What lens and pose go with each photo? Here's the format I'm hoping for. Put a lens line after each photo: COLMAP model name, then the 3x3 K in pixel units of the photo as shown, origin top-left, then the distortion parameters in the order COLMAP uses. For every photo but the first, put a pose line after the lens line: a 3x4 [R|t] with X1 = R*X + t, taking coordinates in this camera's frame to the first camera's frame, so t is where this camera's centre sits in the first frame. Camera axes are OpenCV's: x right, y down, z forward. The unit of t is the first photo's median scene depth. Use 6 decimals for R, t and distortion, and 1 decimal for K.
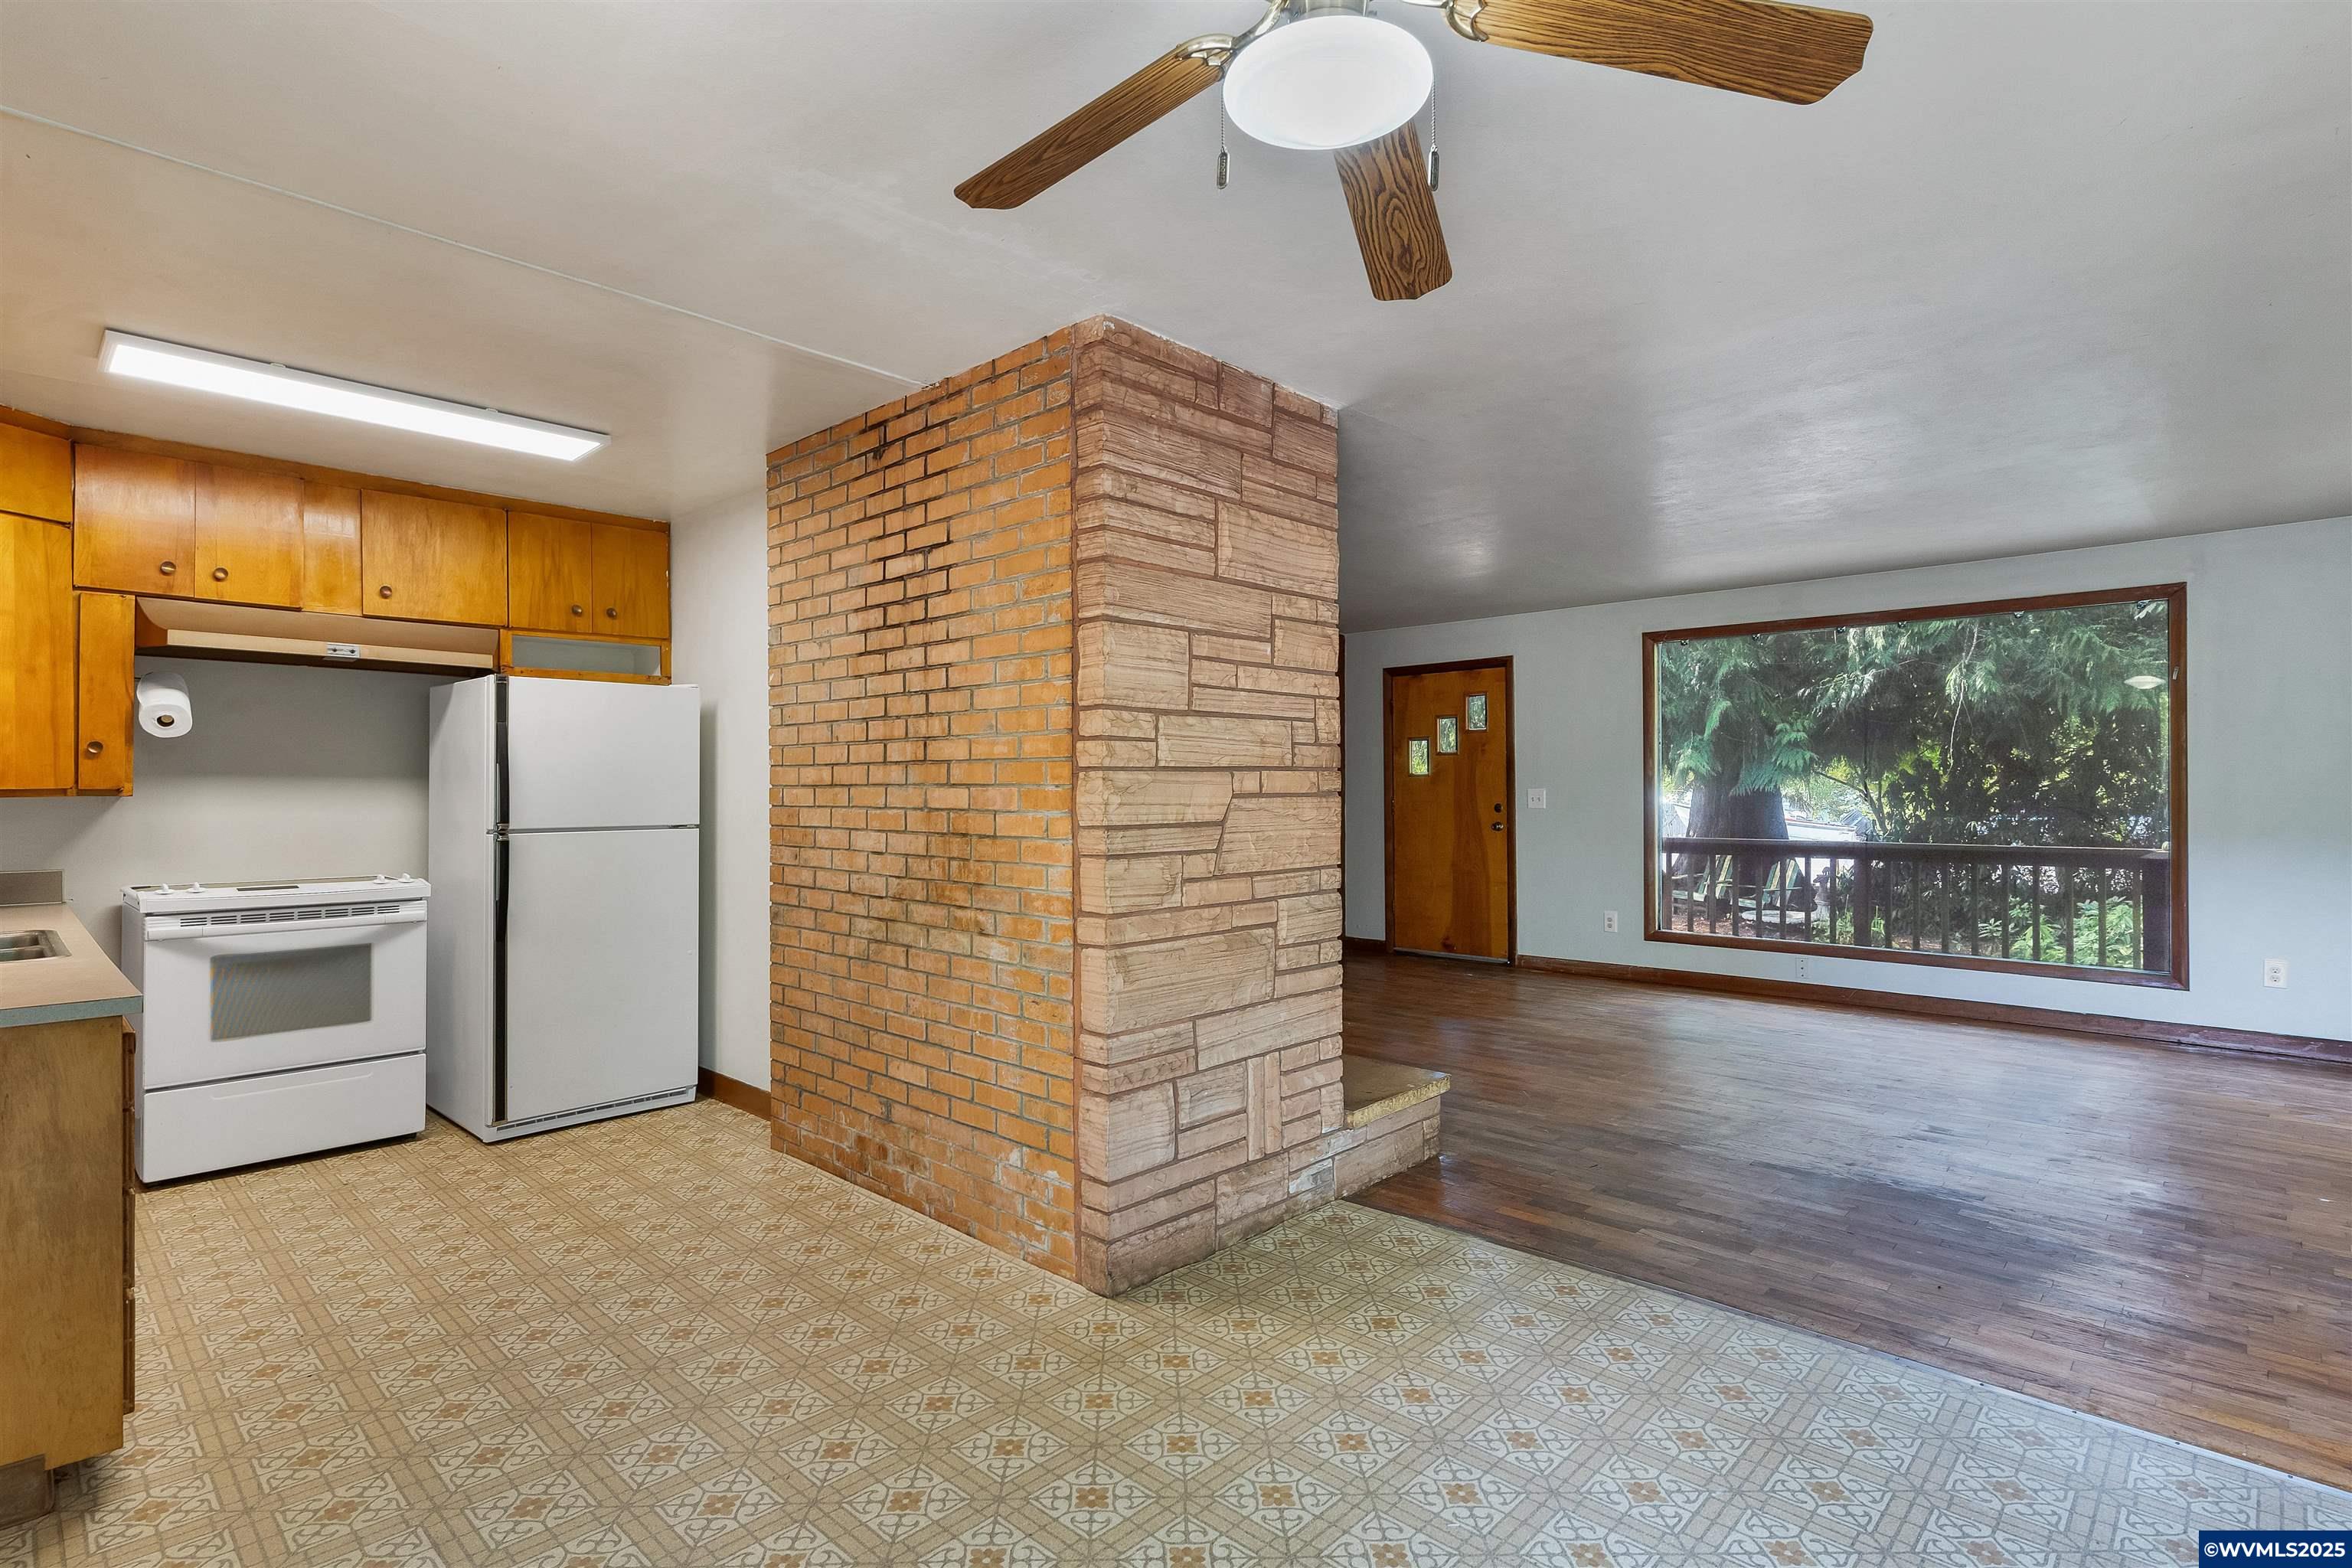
lens RADIAL K [[1153.2, 0, 1176.1], [0, 1153.2, 781.6], [0, 0, 1]] dist [0.001301, 0.000150]
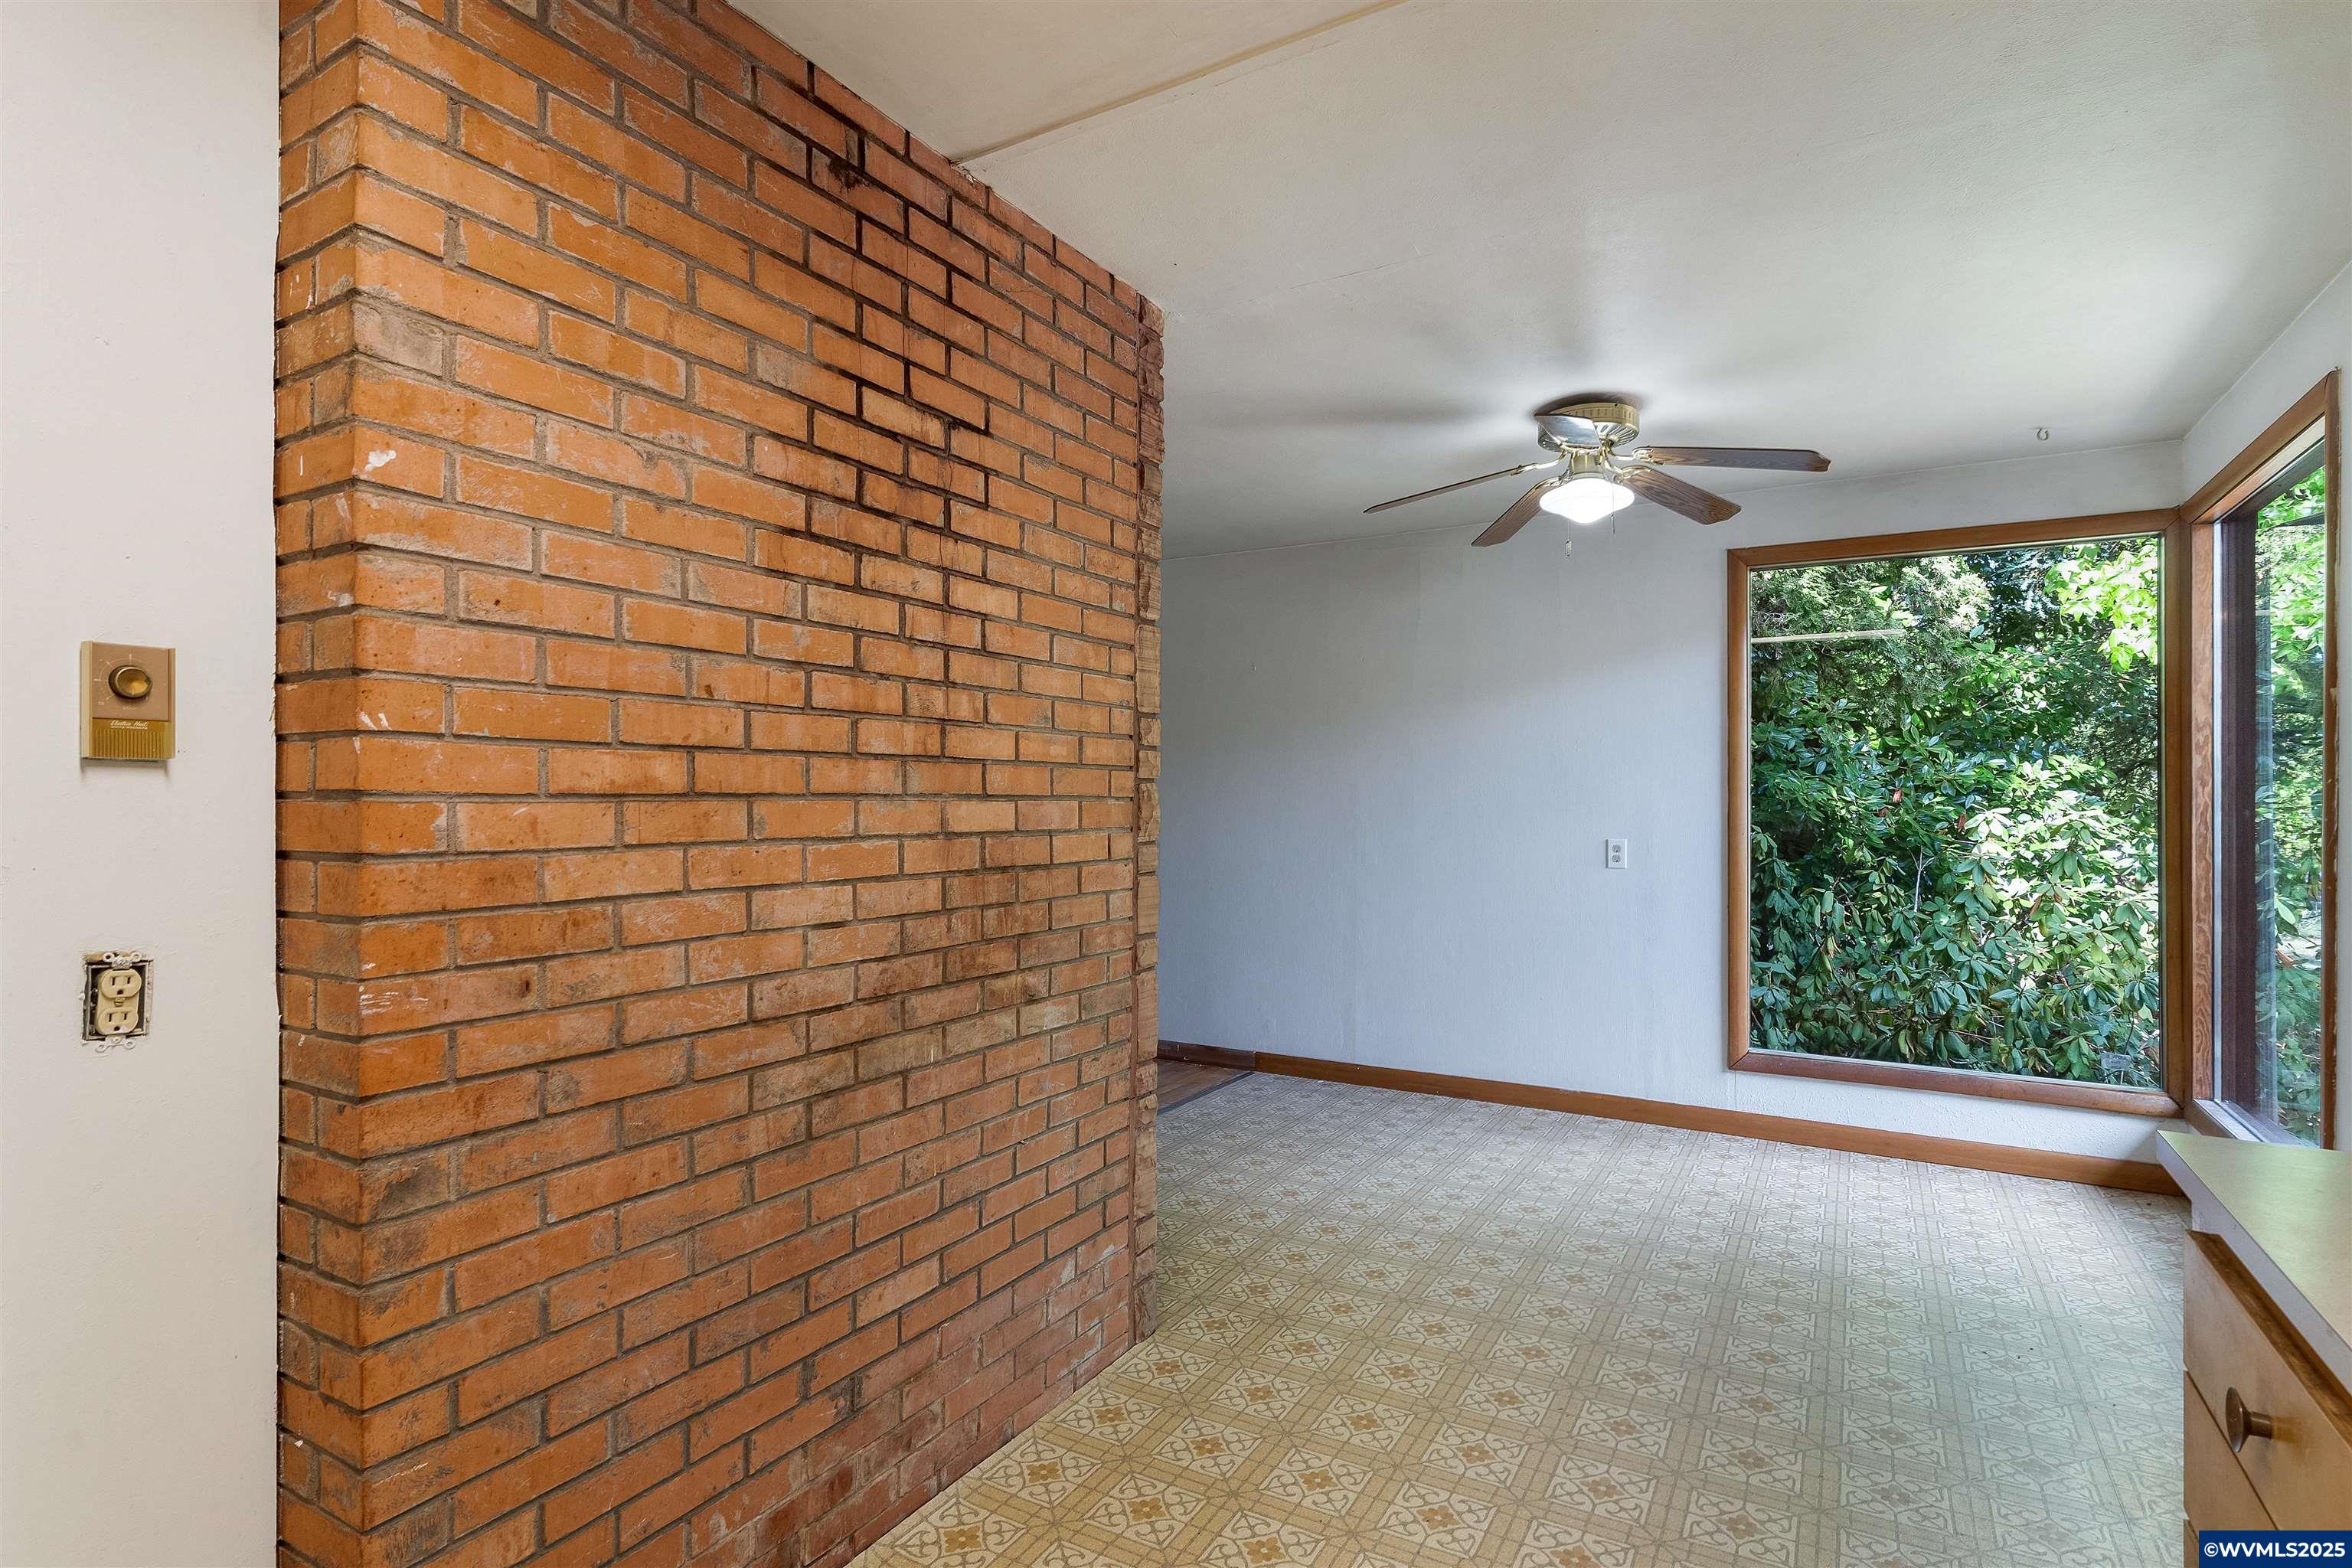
lens RADIAL K [[1153.2, 0, 1174.0], [0, 1153.2, 791.3], [0, 0, 1]] dist [0.001301, 0.000150]
pose [[-0.225868, 0.008661, 0.974119, -0.845593], [-0.004305, 0.999942, -0.009889, 0.005803], [-0.974148, -0.006427, -0.225818, 1.013870]]
